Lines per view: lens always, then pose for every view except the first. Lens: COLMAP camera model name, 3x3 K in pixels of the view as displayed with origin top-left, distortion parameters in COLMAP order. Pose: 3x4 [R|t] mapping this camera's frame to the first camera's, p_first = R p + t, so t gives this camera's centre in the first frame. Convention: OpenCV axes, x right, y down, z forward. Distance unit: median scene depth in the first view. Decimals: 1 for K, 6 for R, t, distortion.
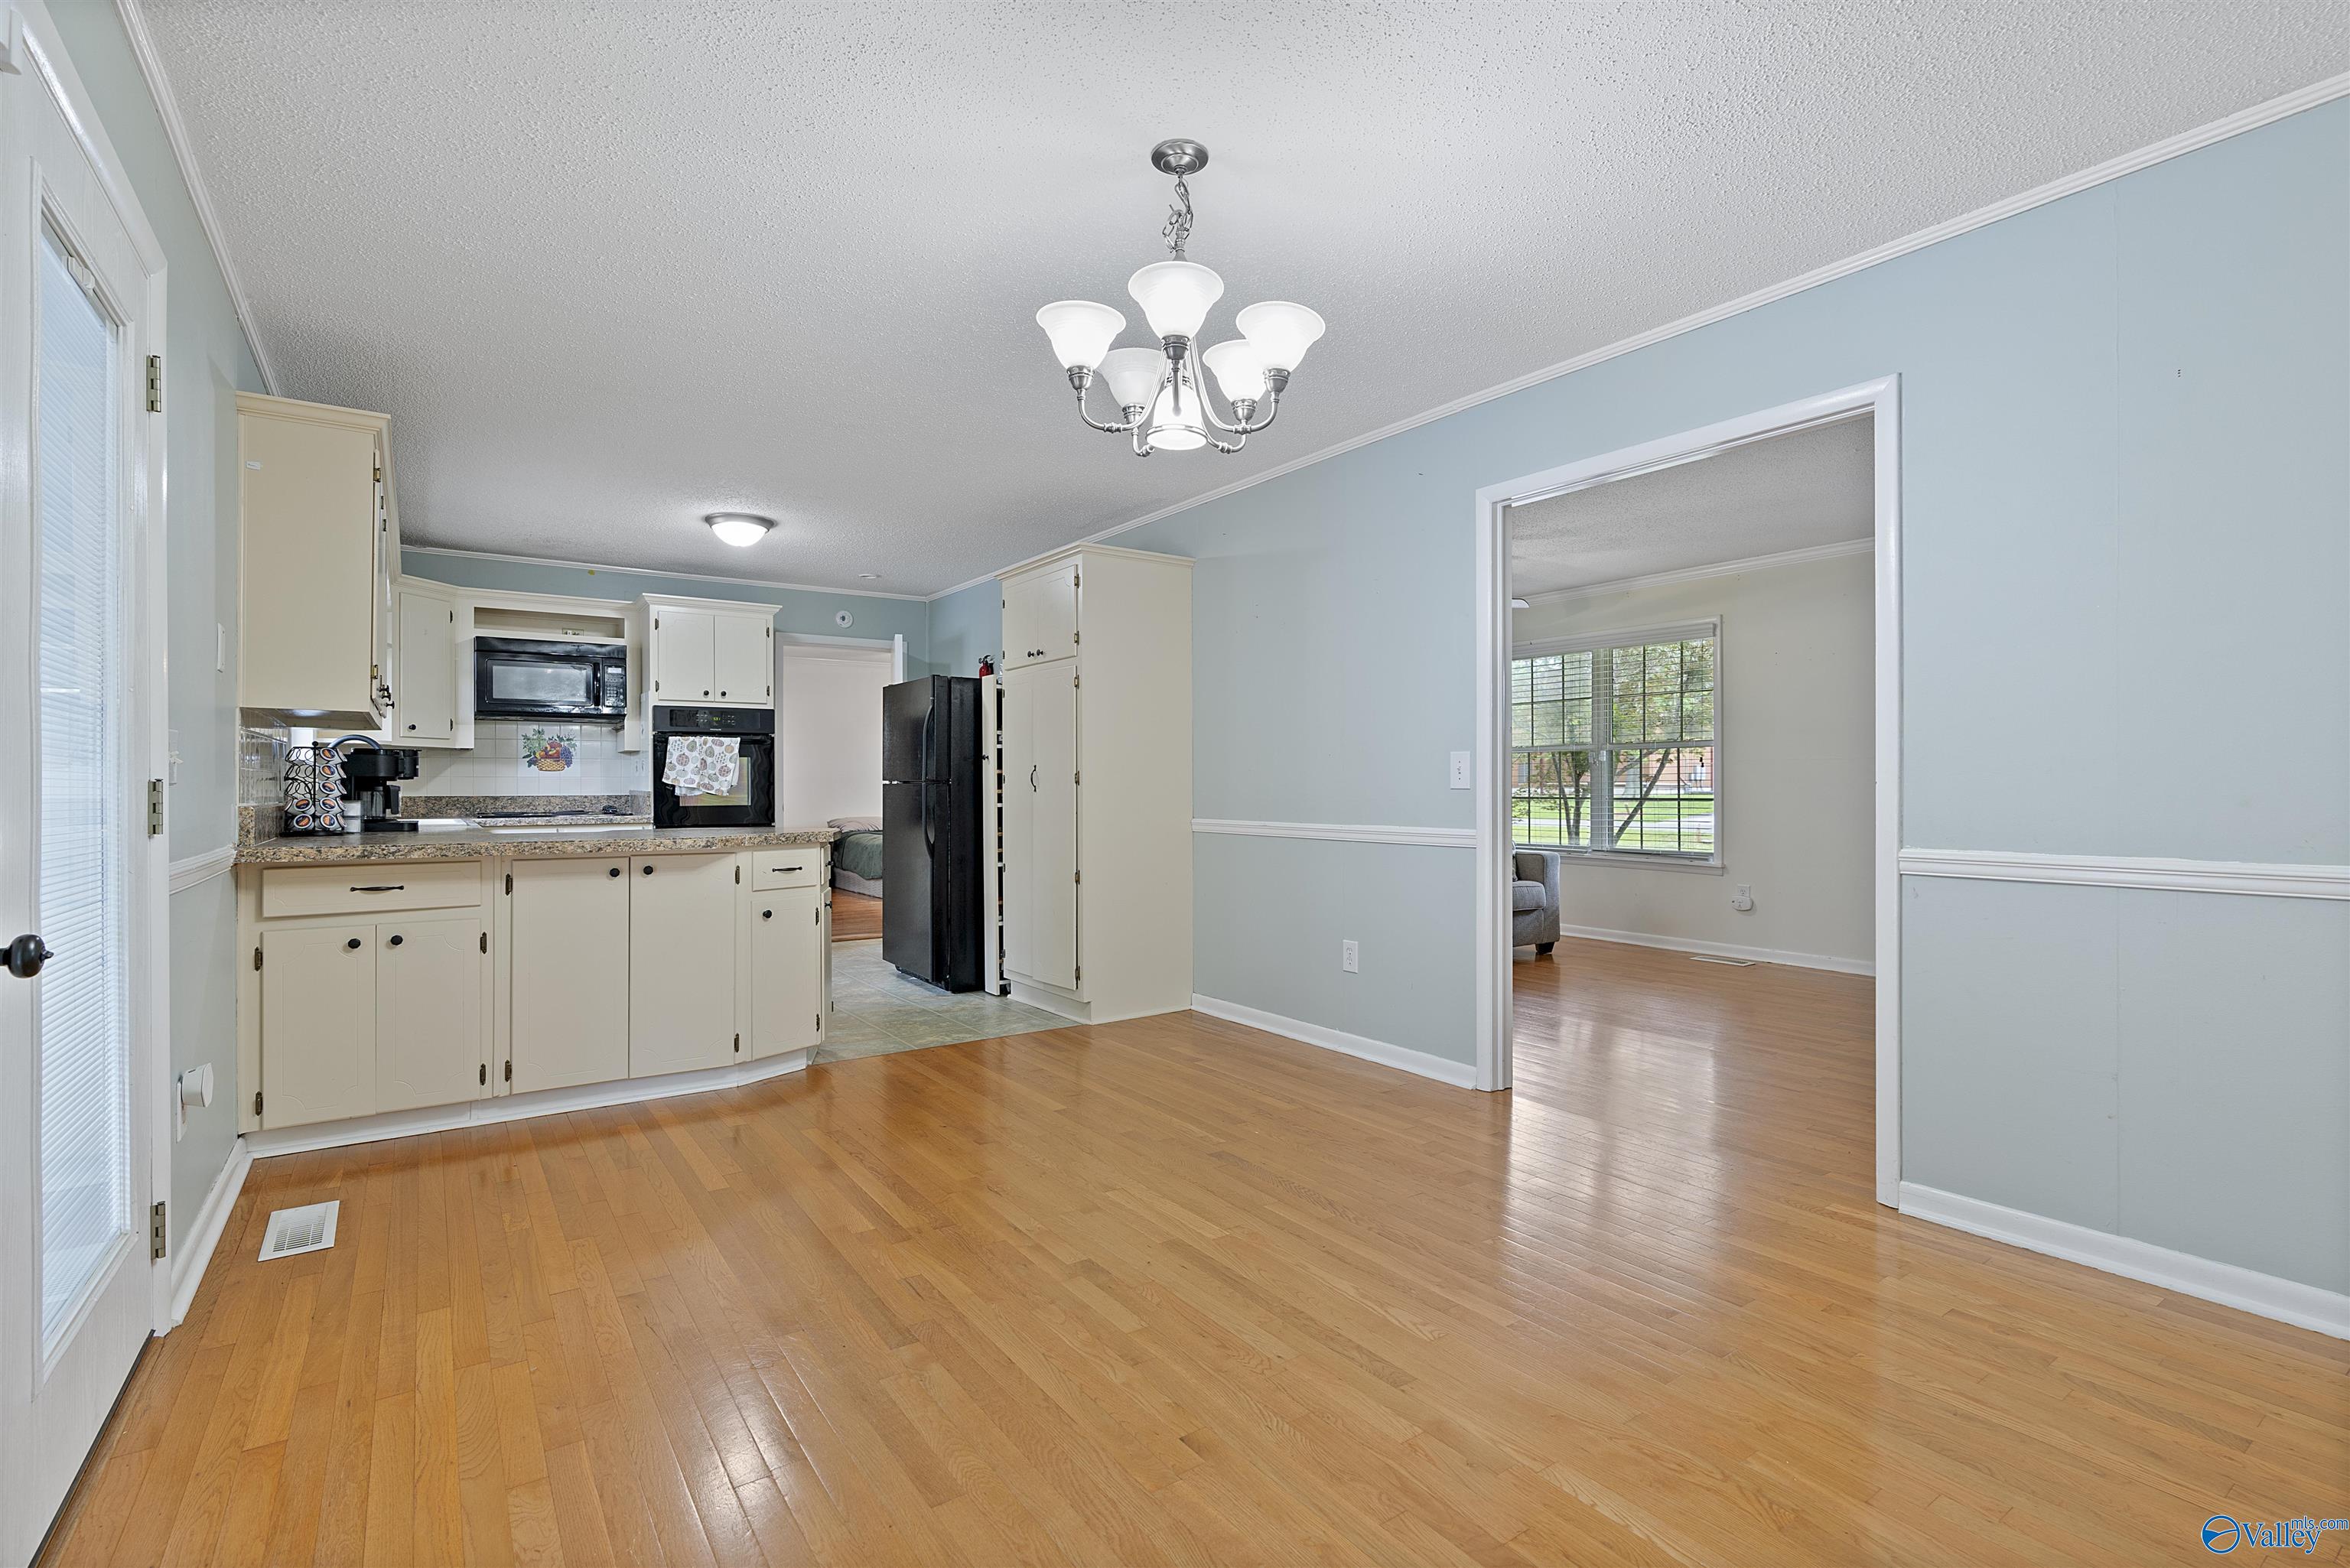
lens RADIAL K [[1055.3, 0, 1175.0], [0, 1055.3, 784.0], [0, 0, 1]] dist [-0.001705, -0.000066]
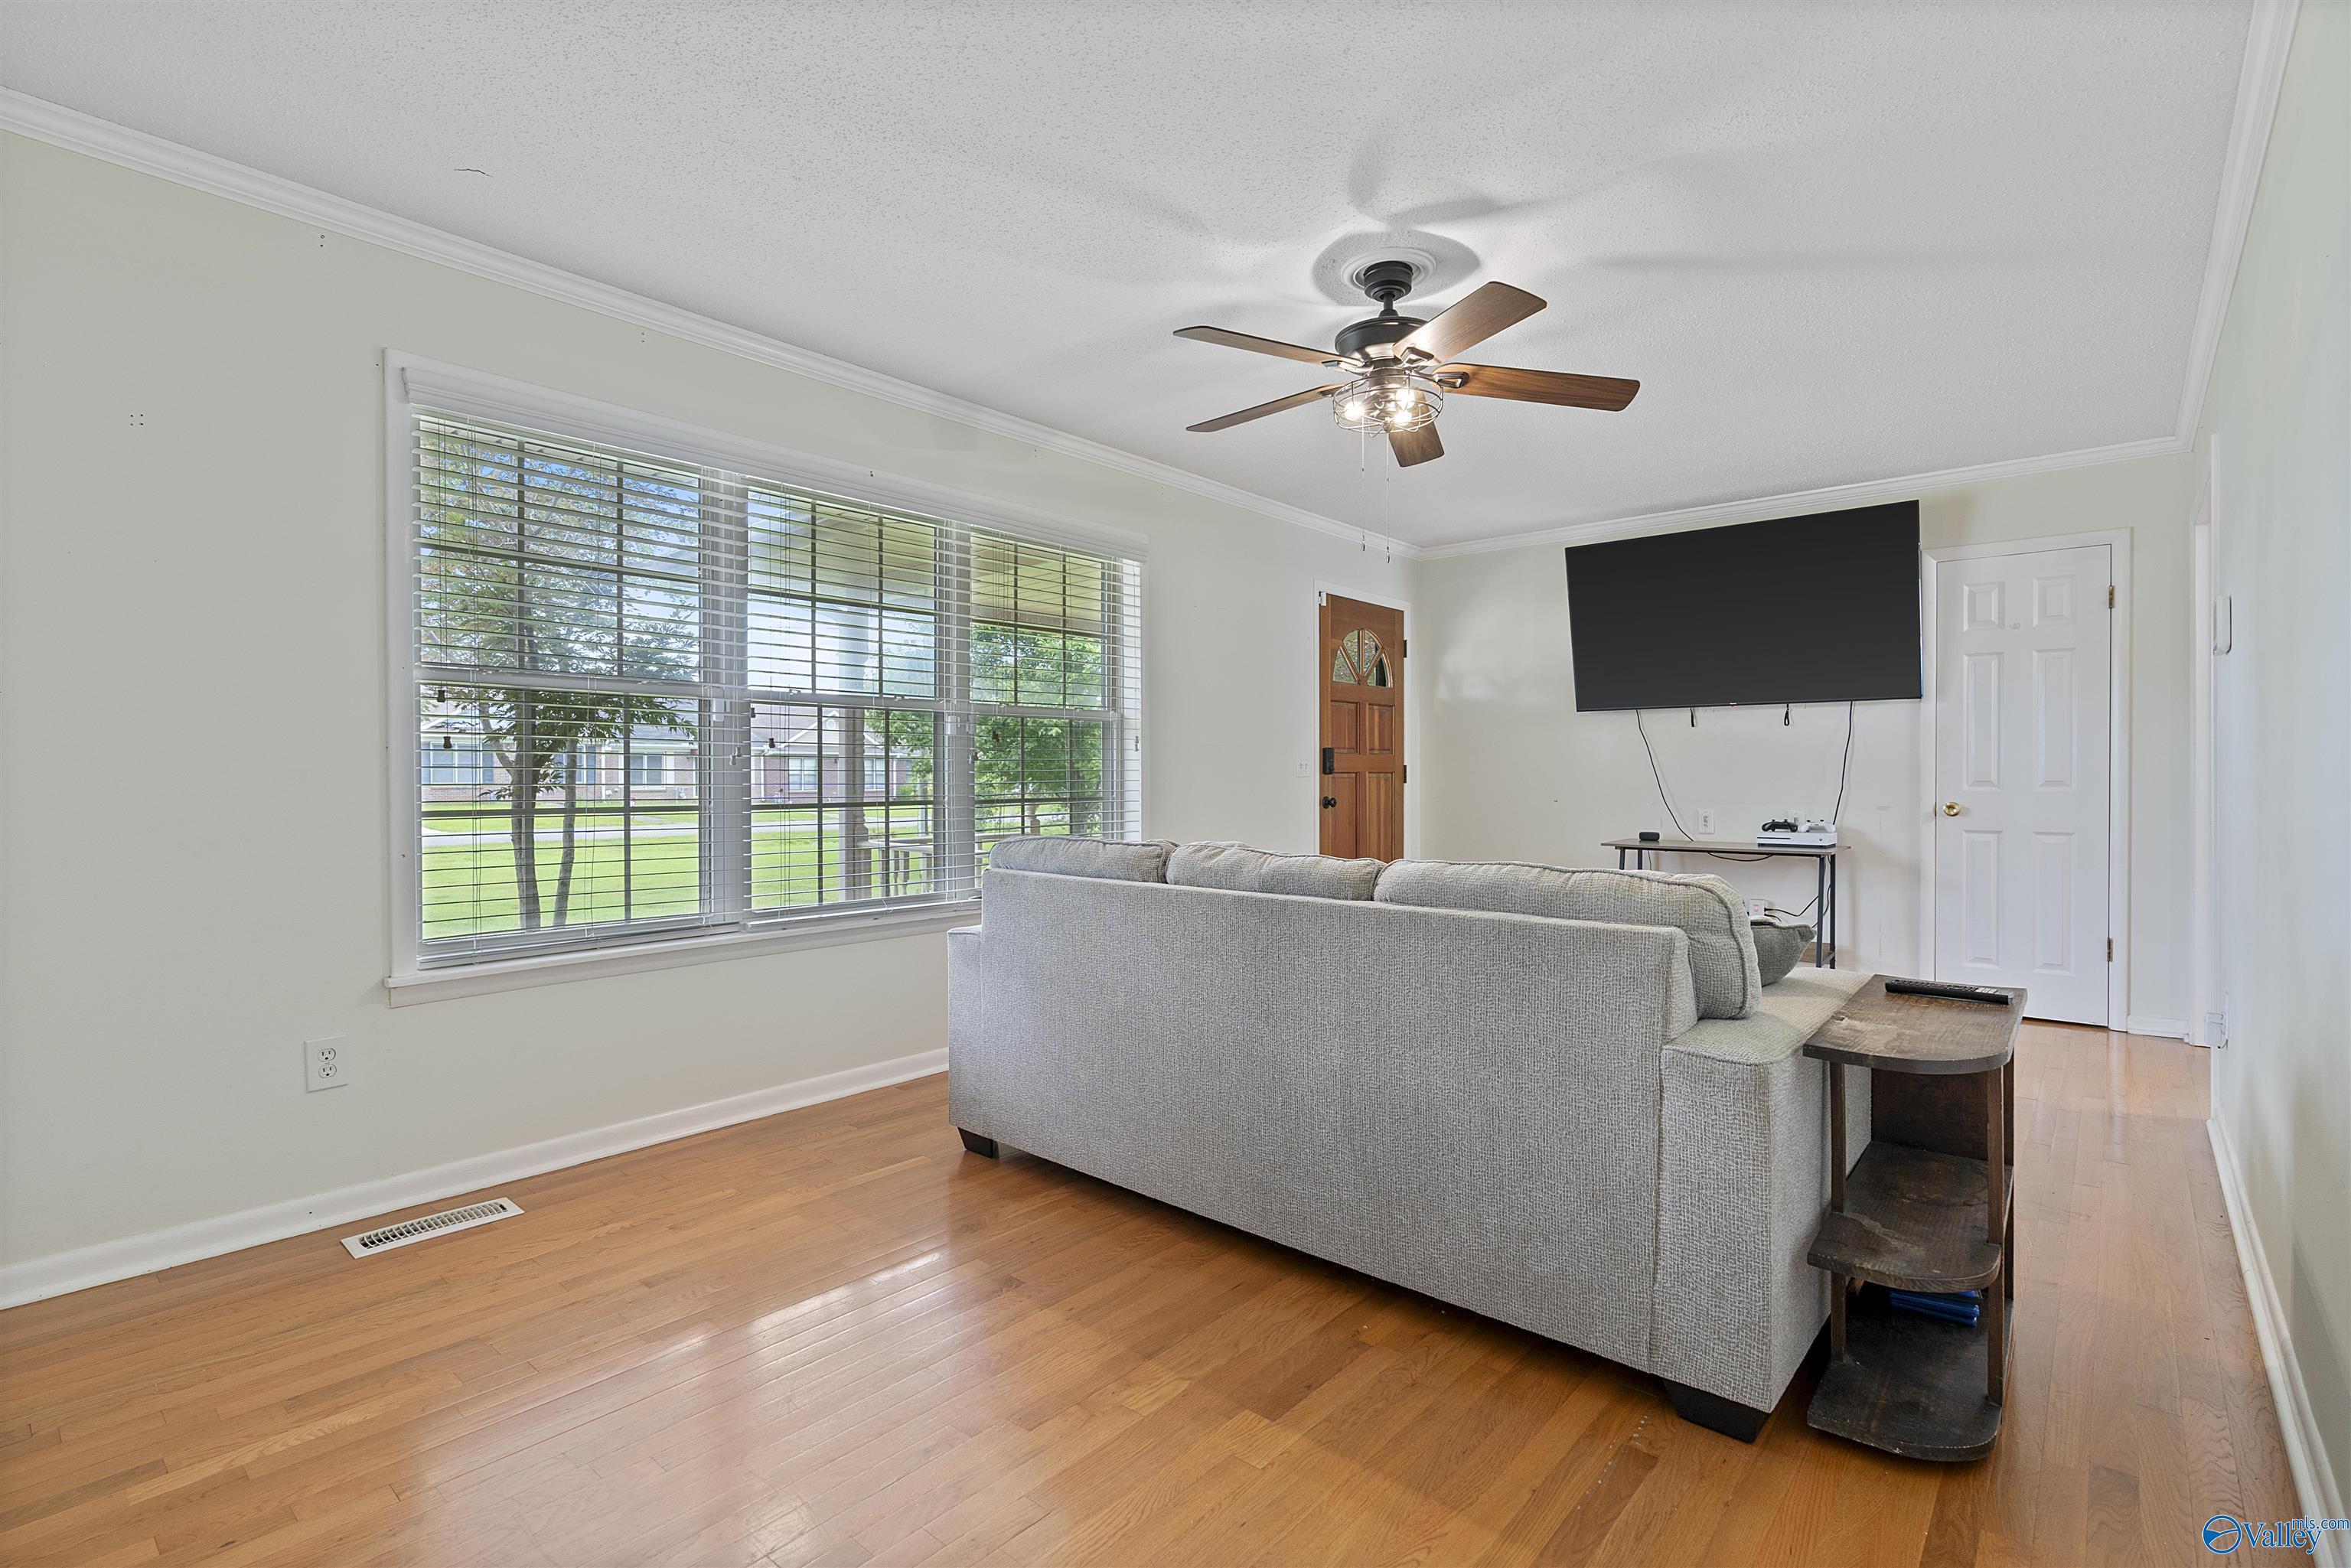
lens RADIAL K [[1105.2, 0, 1175.5], [0, 1105.2, 784.0], [0, 0, 1]] dist [-0.003729, 0.000279]
pose [[-0.242351, -0.002282, 0.970186, -0.187394], [0.011314, 0.999923, 0.005178, 0.002330], [-0.970123, 0.012232, -0.242307, 1.106272]]
